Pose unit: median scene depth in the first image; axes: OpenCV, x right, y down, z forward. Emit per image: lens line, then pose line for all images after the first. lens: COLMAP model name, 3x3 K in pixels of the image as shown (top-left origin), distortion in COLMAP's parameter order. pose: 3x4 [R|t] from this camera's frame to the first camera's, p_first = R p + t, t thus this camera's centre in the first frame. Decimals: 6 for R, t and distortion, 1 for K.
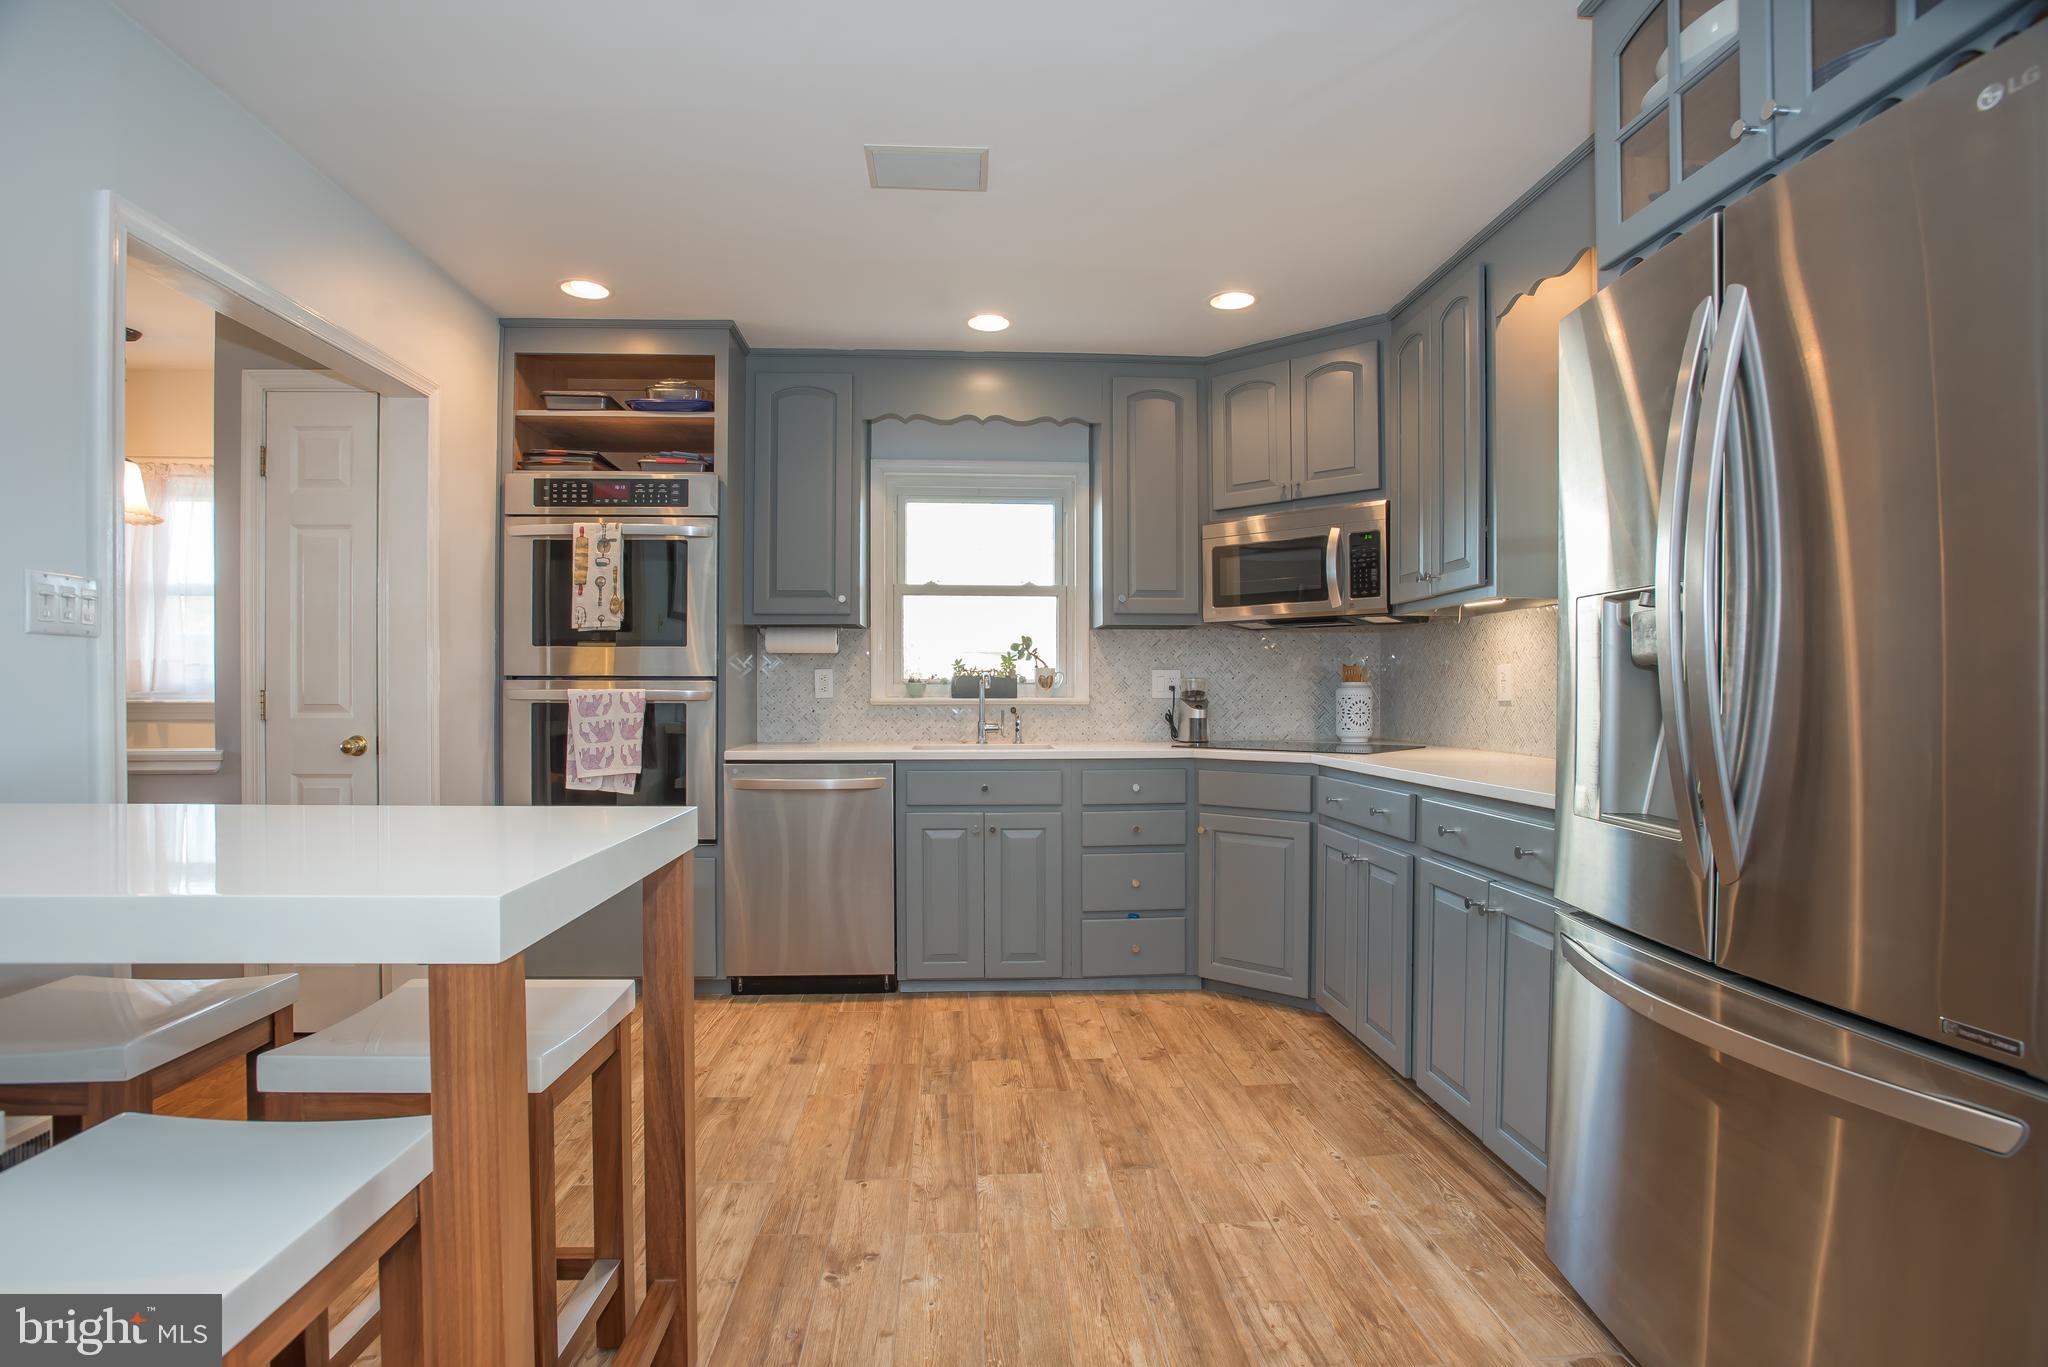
lens RADIAL K [[1015.2, 0, 1029.1], [0, 1015.2, 683.1], [0, 0, 1]] dist [-0.069257, 0.028775]
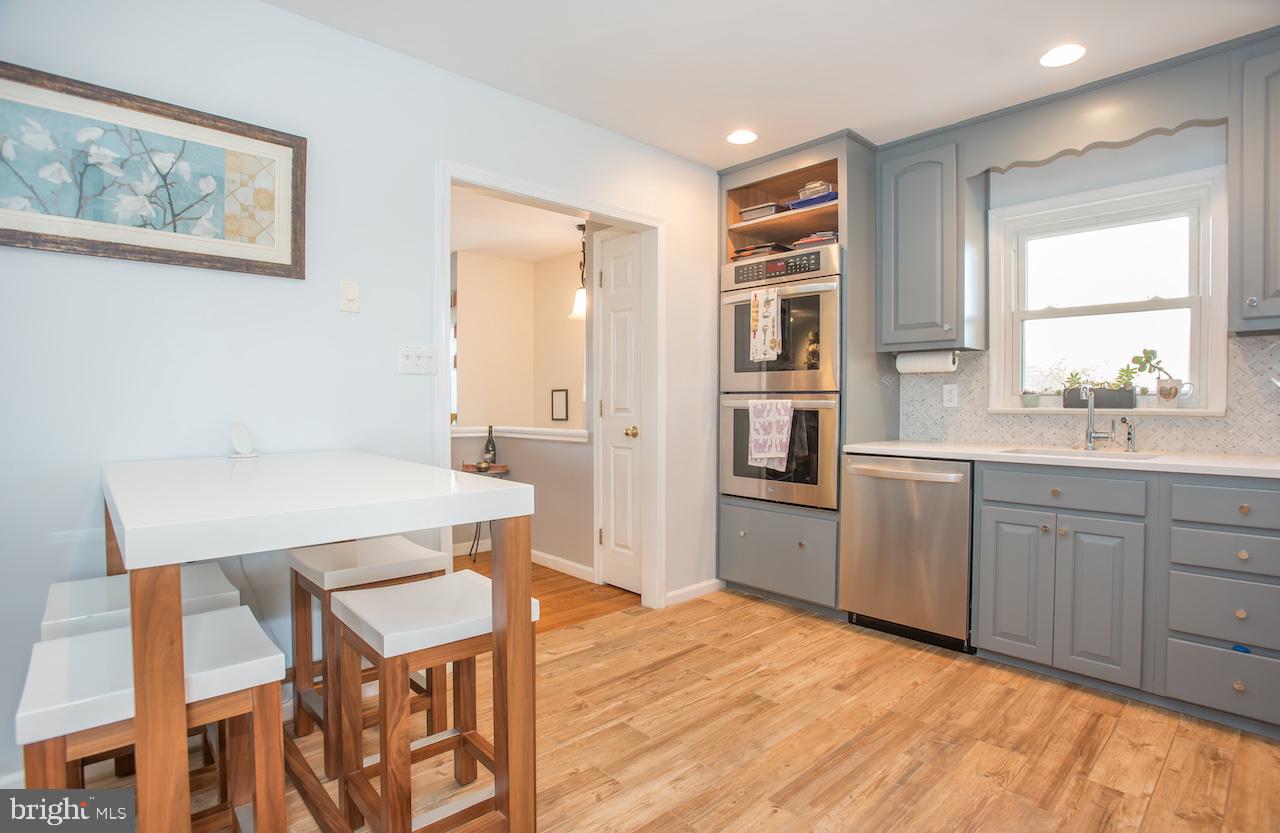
lens RADIAL K [[632.4, 0, 642.3], [0, 632.4, 411.2], [0, 0, 1]] dist [-0.073679, 0.029346]
pose [[0.635772, 0.013040, -0.771766, 0.182810], [0.004566, 0.999776, 0.020654, 0.002353], [0.771863, -0.016656, 0.635571, 0.251964]]
